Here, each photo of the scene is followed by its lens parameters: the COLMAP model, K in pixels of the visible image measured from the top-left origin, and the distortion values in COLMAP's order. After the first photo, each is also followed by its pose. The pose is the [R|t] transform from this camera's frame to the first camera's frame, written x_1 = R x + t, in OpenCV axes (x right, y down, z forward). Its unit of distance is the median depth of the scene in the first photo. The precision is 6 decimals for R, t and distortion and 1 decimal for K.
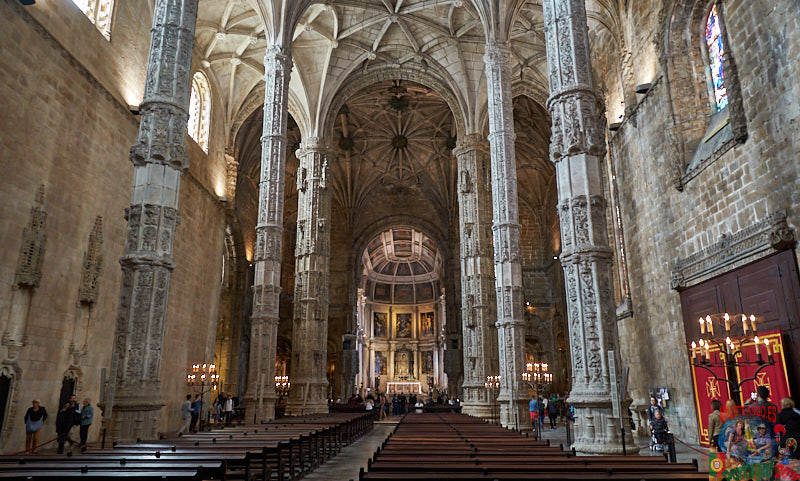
lens RADIAL K [[549.2, 0, 398.3], [0, 549.2, 245.3], [0, 0, 1]] dist [0.001860, -0.006894]
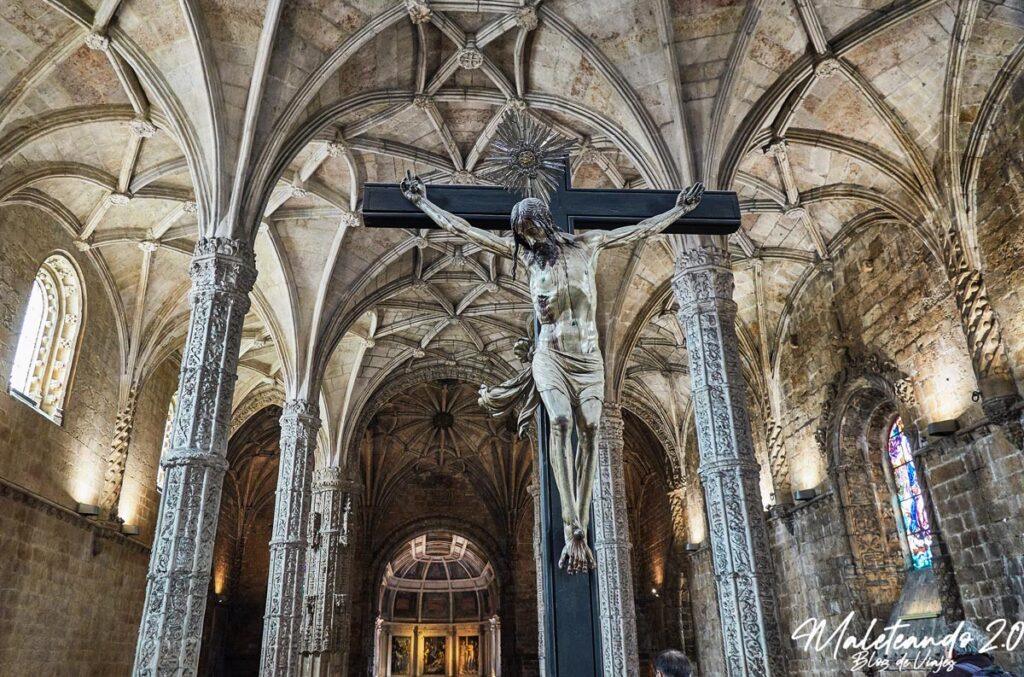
lens RADIAL K [[749.3, 0, 477.0], [0, 749.3, 338.0], [0, 0, 1]] dist [0.015003, -0.028933]
pose [[0.996319, 0.033608, 0.078863, -0.071444], [-0.020989, 0.987581, -0.155705, -0.297323], [-0.083117, 0.153476, 0.984650, 0.009720]]
